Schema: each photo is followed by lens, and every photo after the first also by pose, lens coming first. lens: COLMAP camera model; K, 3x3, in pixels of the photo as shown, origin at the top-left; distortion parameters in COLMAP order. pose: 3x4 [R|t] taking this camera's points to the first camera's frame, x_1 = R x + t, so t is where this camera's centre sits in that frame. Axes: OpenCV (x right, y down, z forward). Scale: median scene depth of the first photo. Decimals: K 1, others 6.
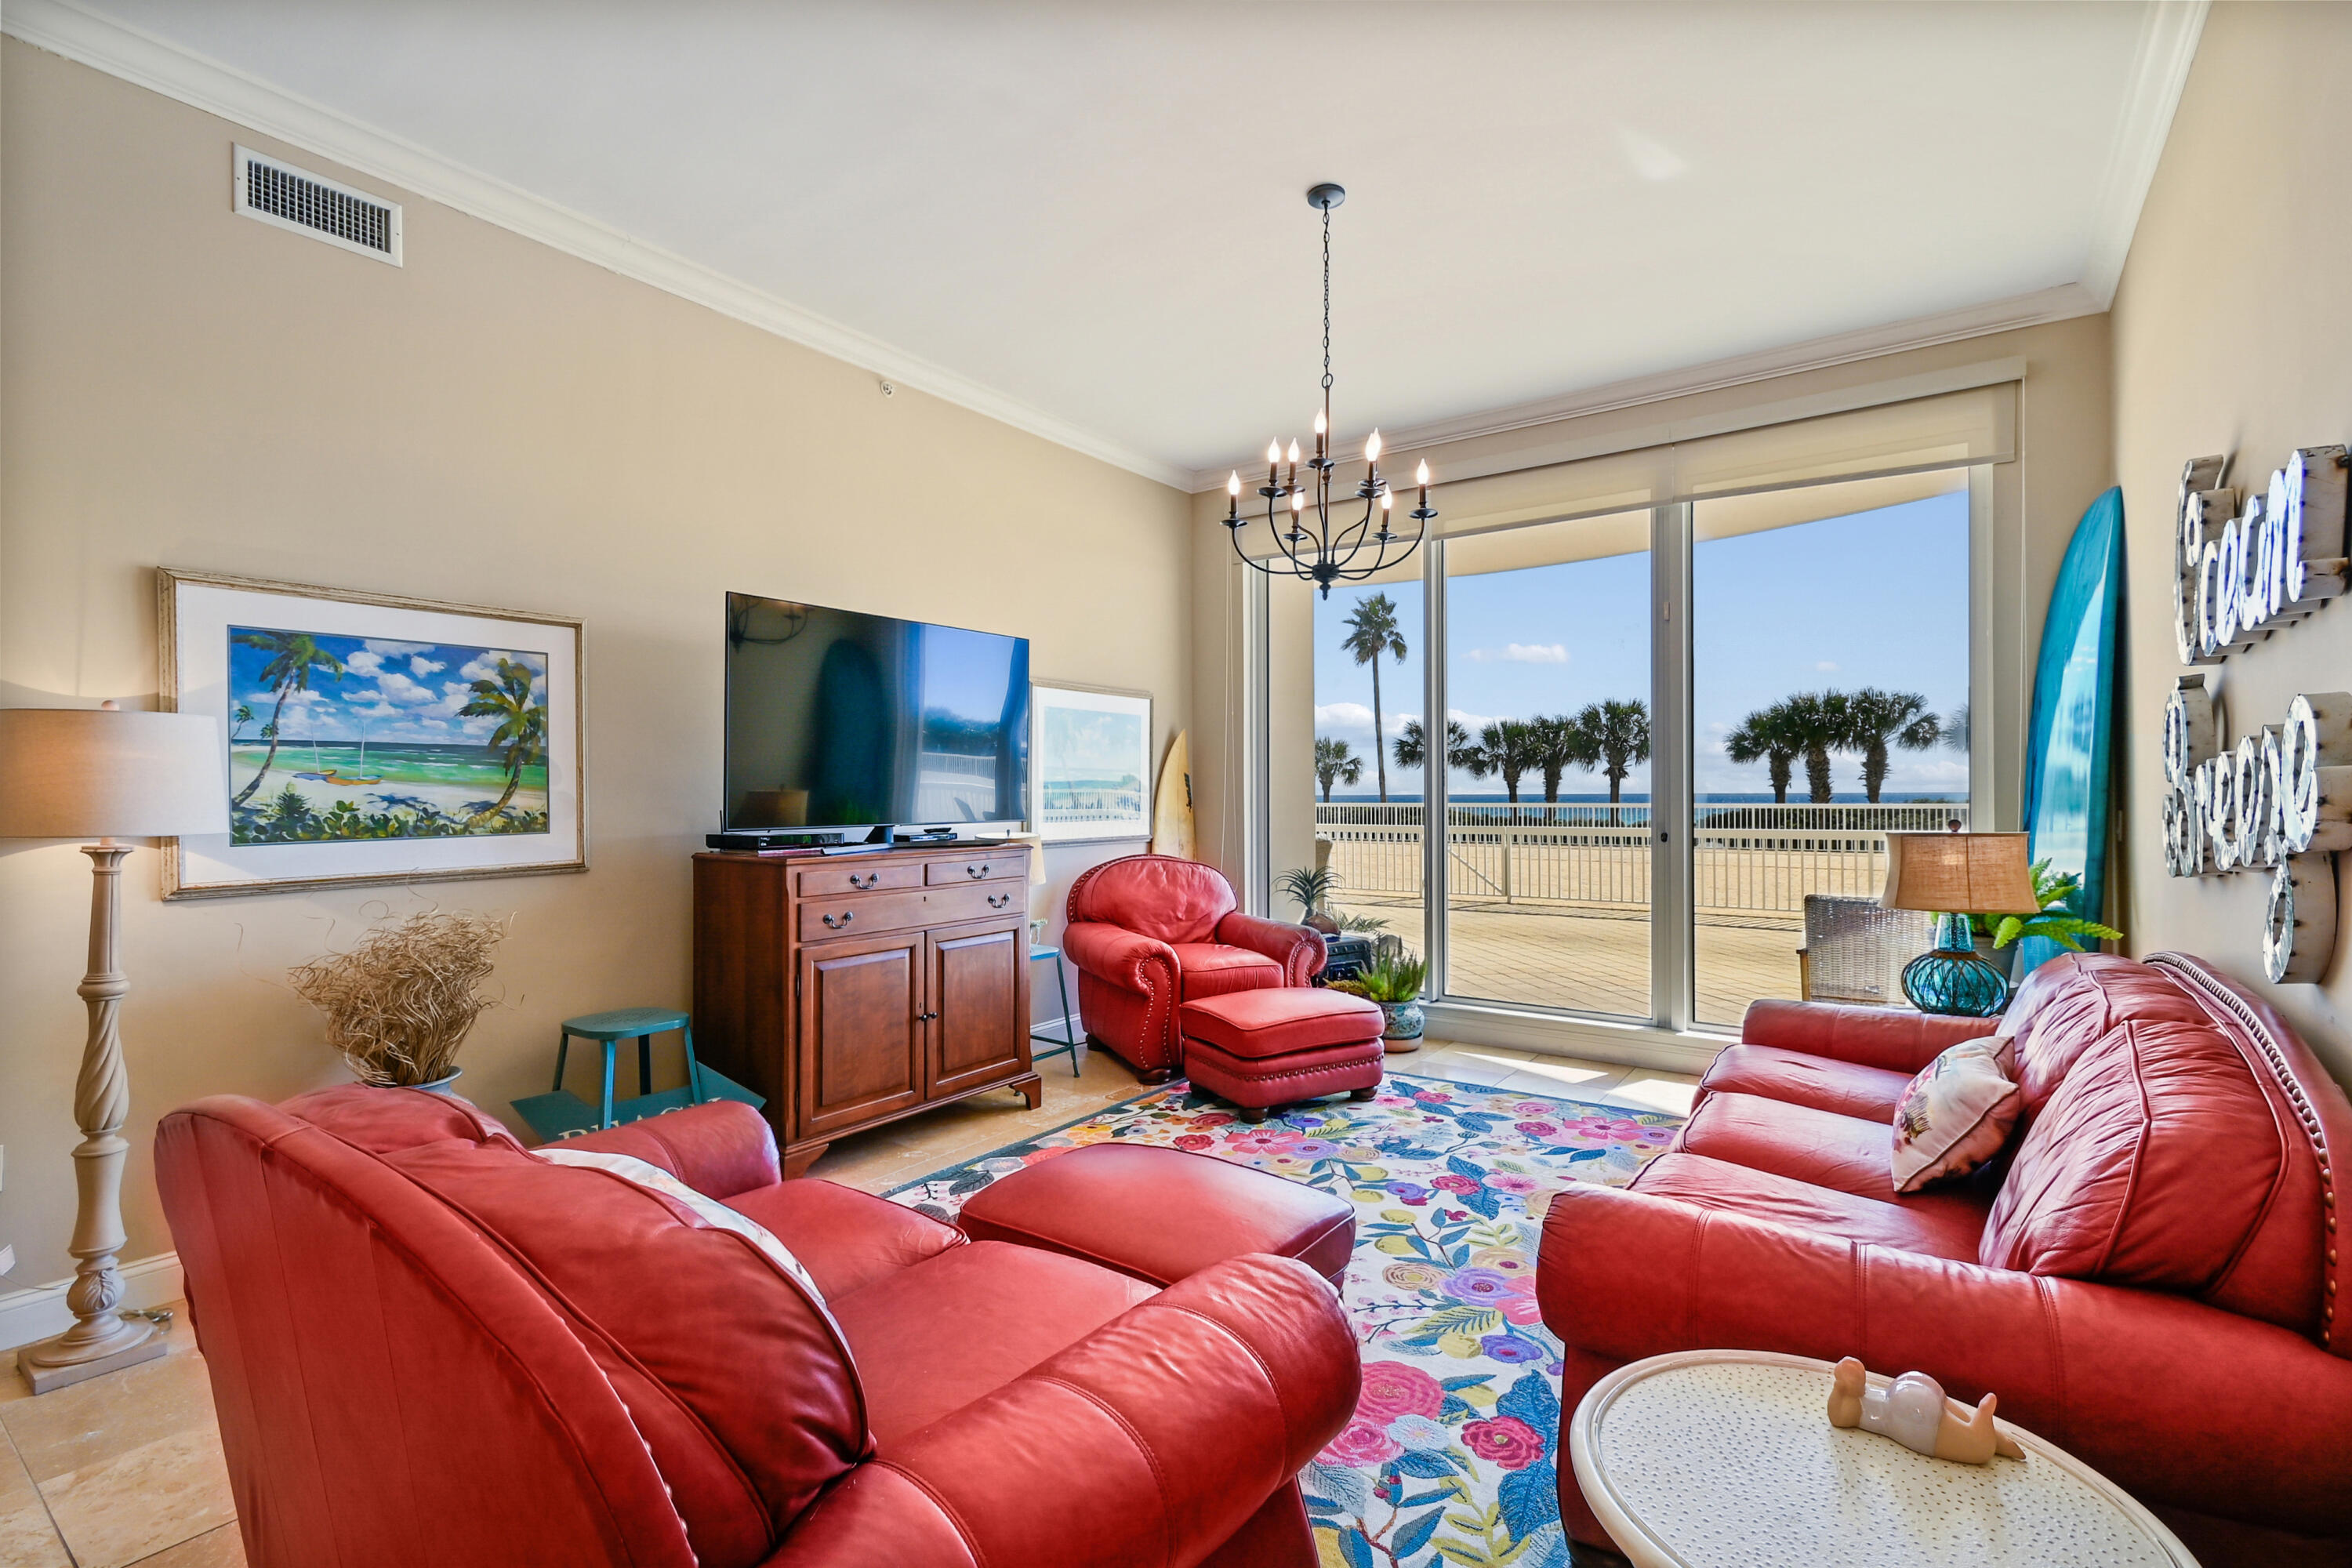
lens RADIAL K [[1058.9, 0, 1176.0], [0, 1058.9, 784.0], [0, 0, 1]] dist [0.000153, -0.000250]
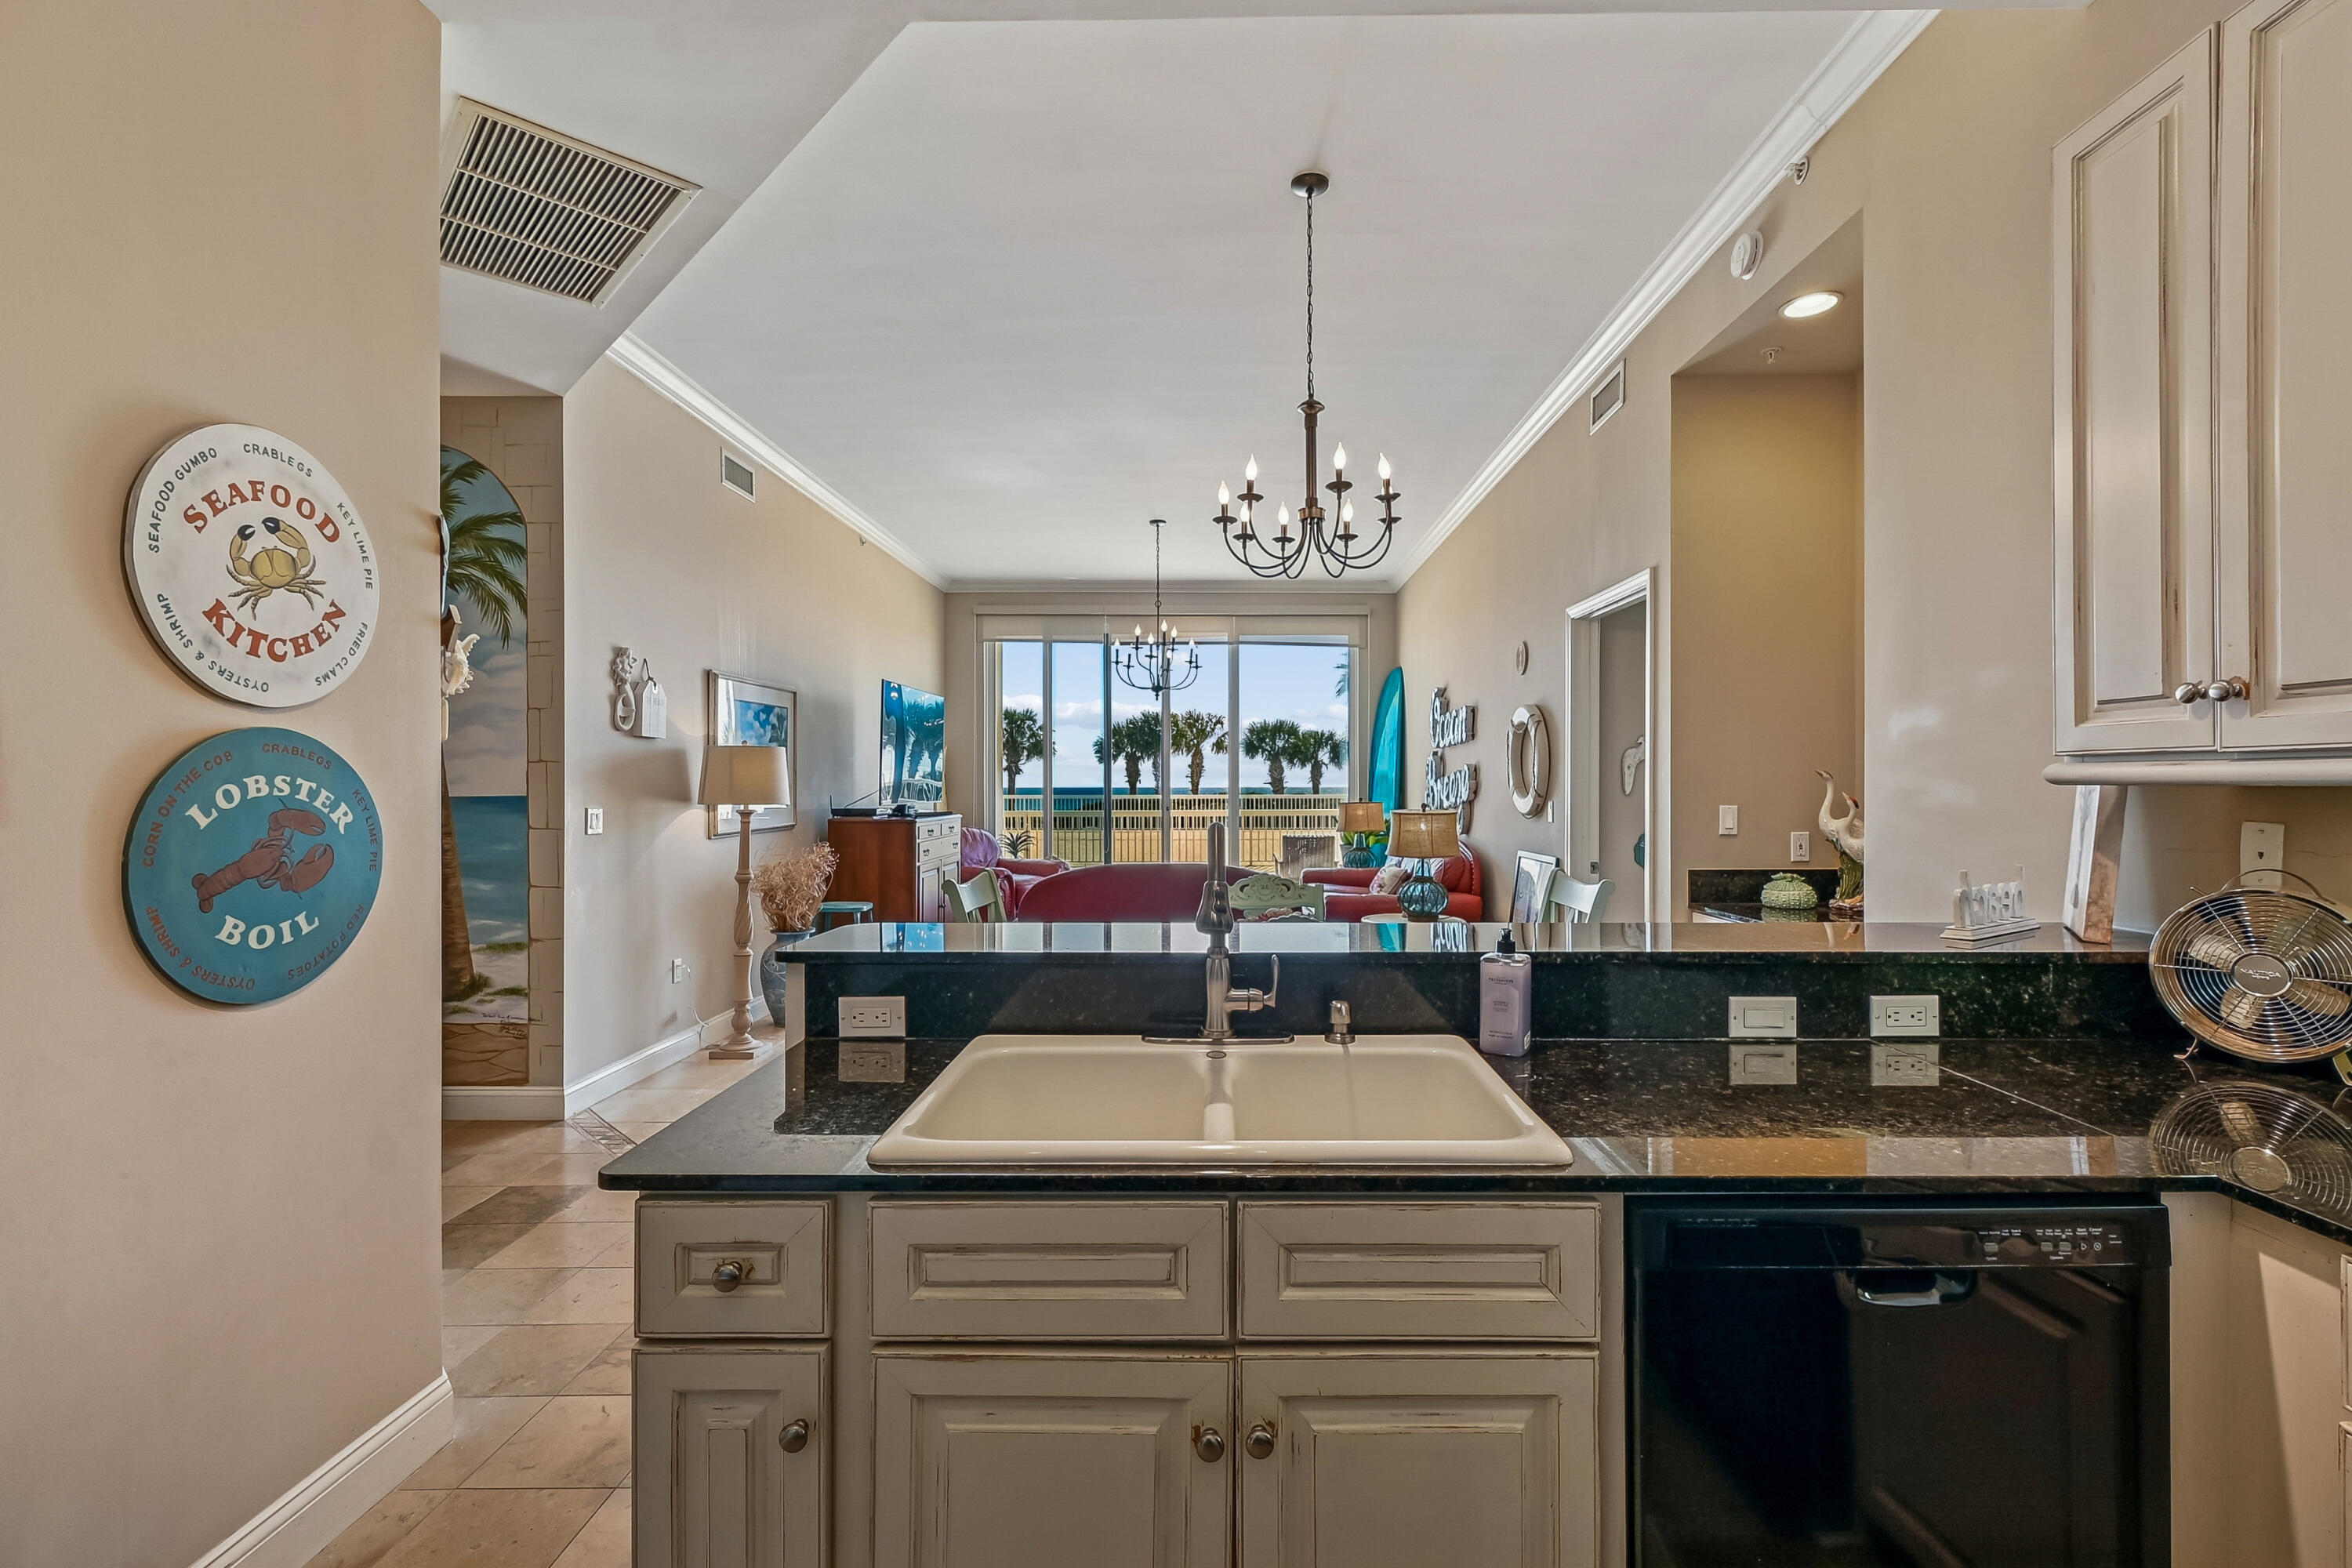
lens RADIAL K [[1042.9, 0, 1194.0], [0, 1042.9, 786.1], [0, 0, 1]] dist [0.000905, -0.001123]
pose [[0.820845, 0.002315, 0.571146, -0.848944], [-0.006713, 0.999962, 0.005595, -0.004712], [-0.571111, -0.008427, 0.820829, -0.694669]]
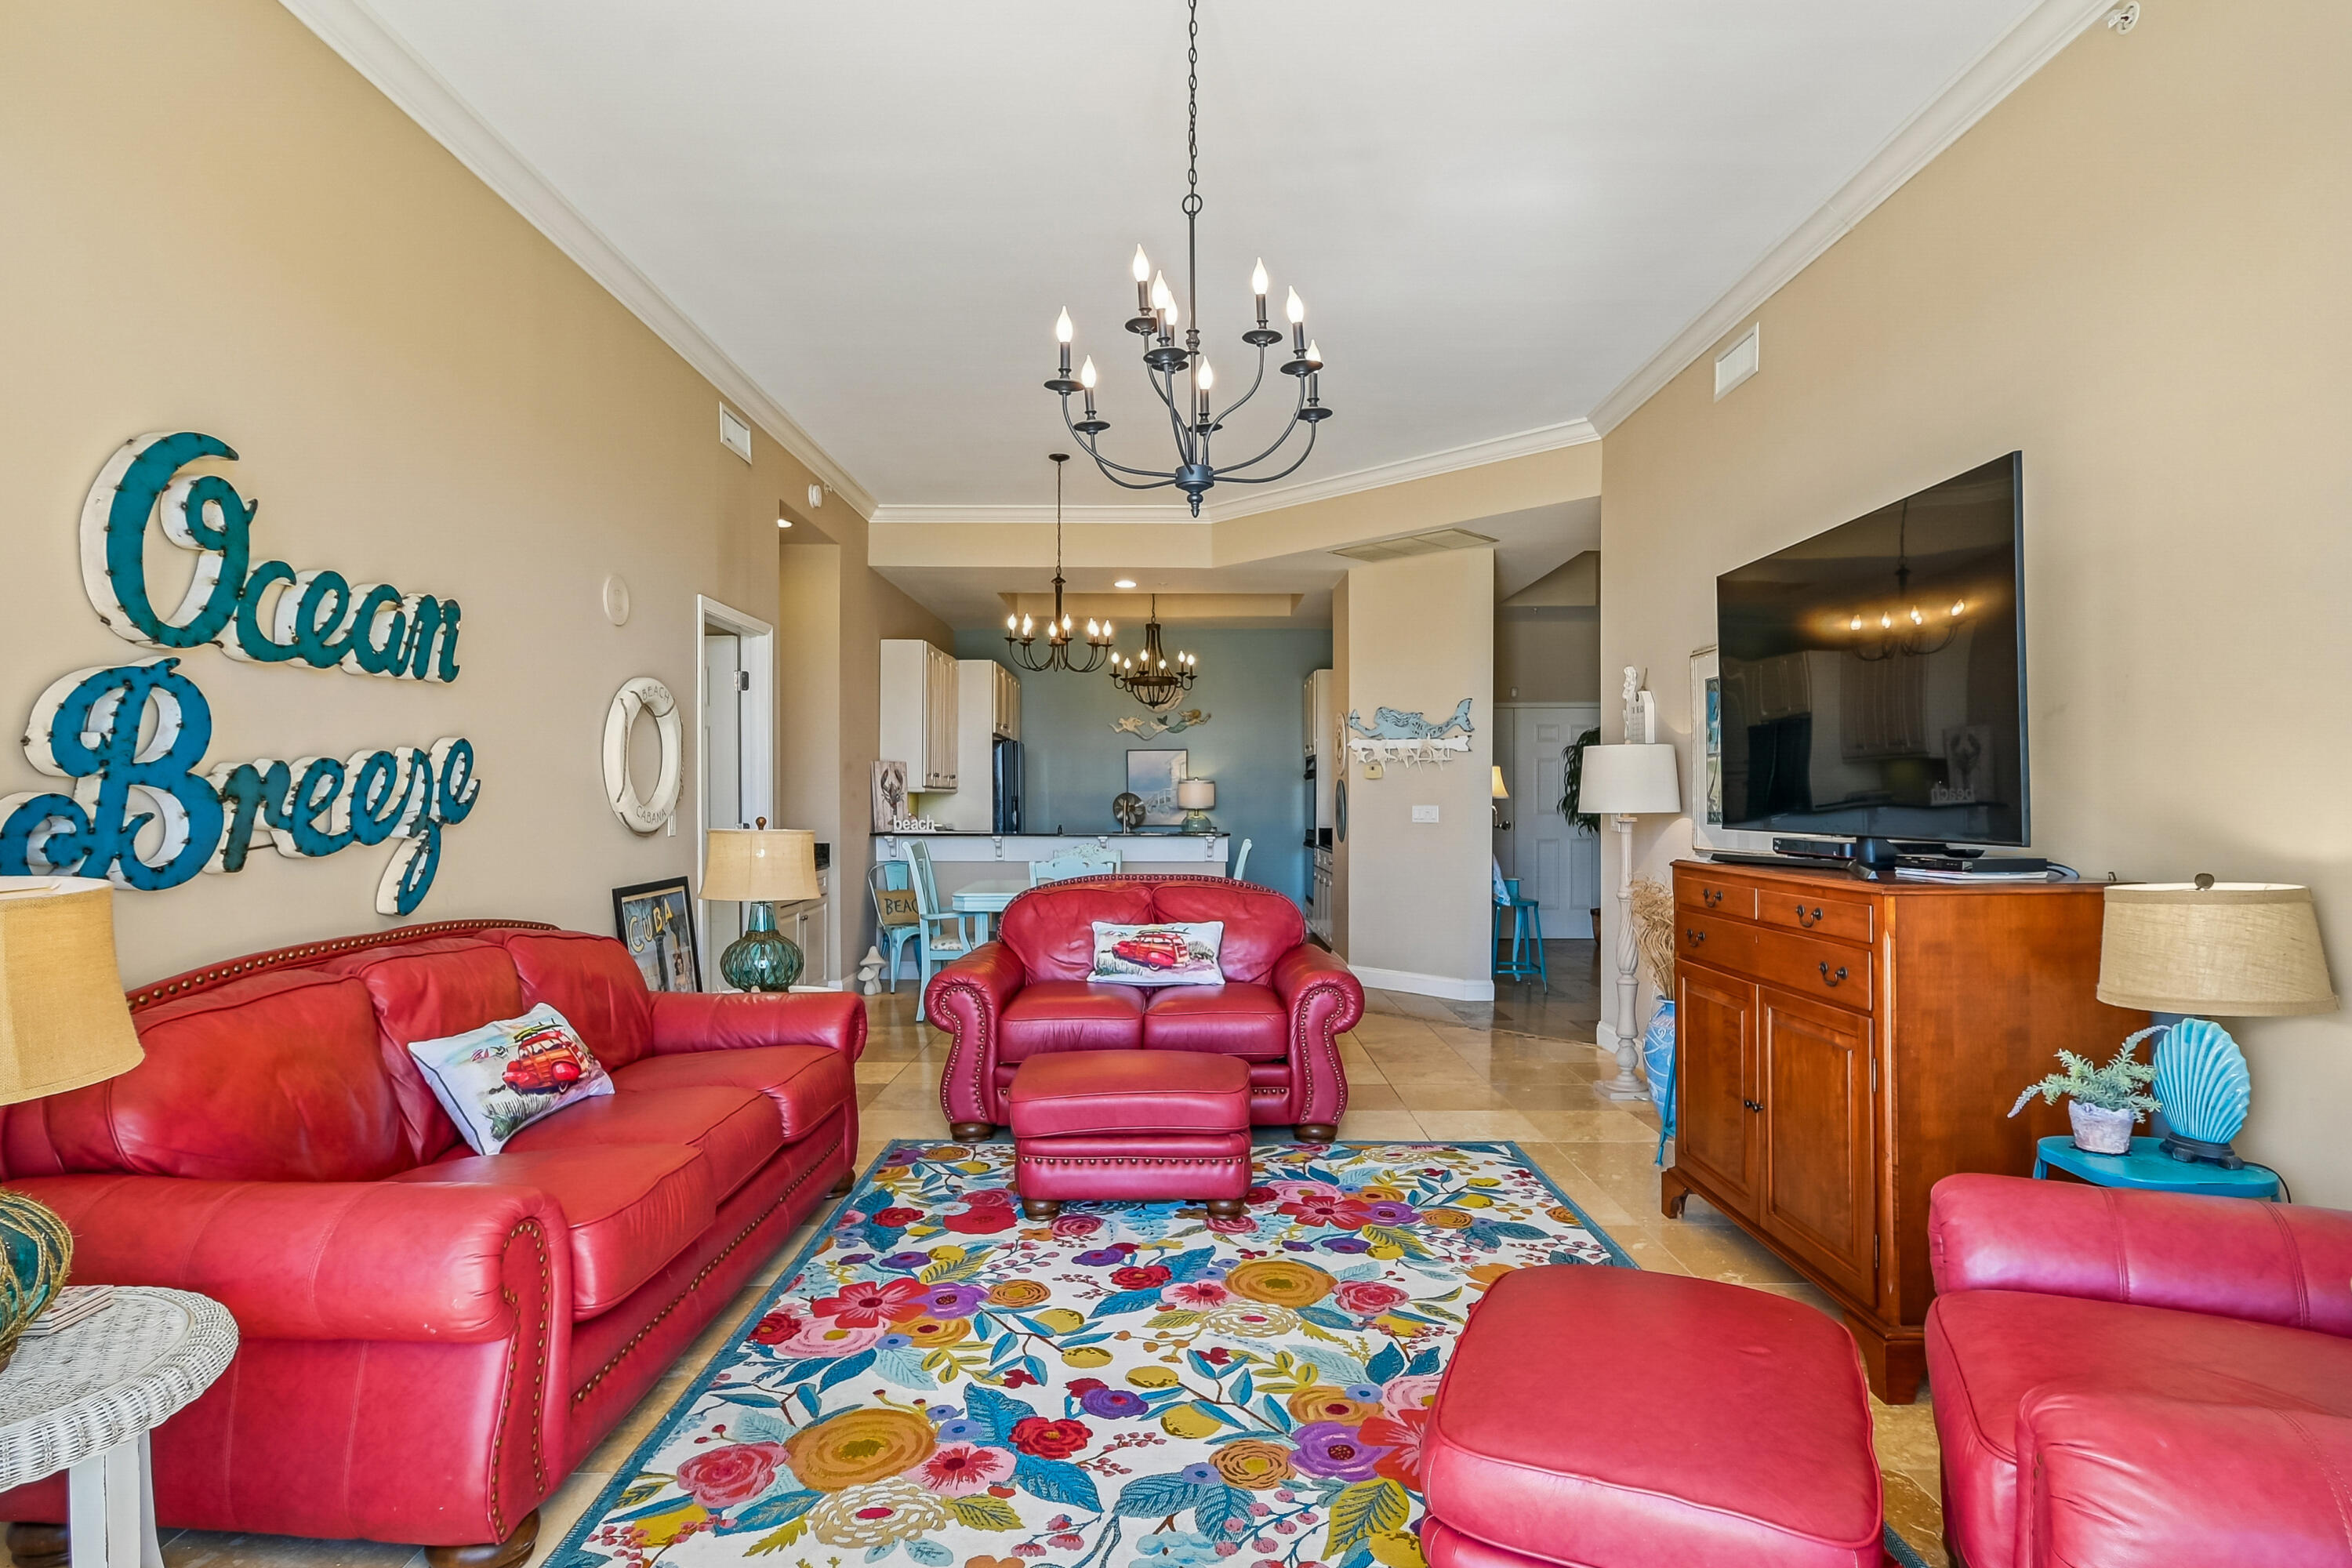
lens RADIAL K [[1217.9, 0, 1216.2], [0, 1217.9, 790.5], [0, 0, 1]] dist [-0.000179, -0.000070]
pose [[-0.790025, 0.000687, -0.613075, 0.500865], [0.007856, 0.999929, -0.009003, 0.013295], [0.613025, -0.011929, -0.789974, 1.313089]]
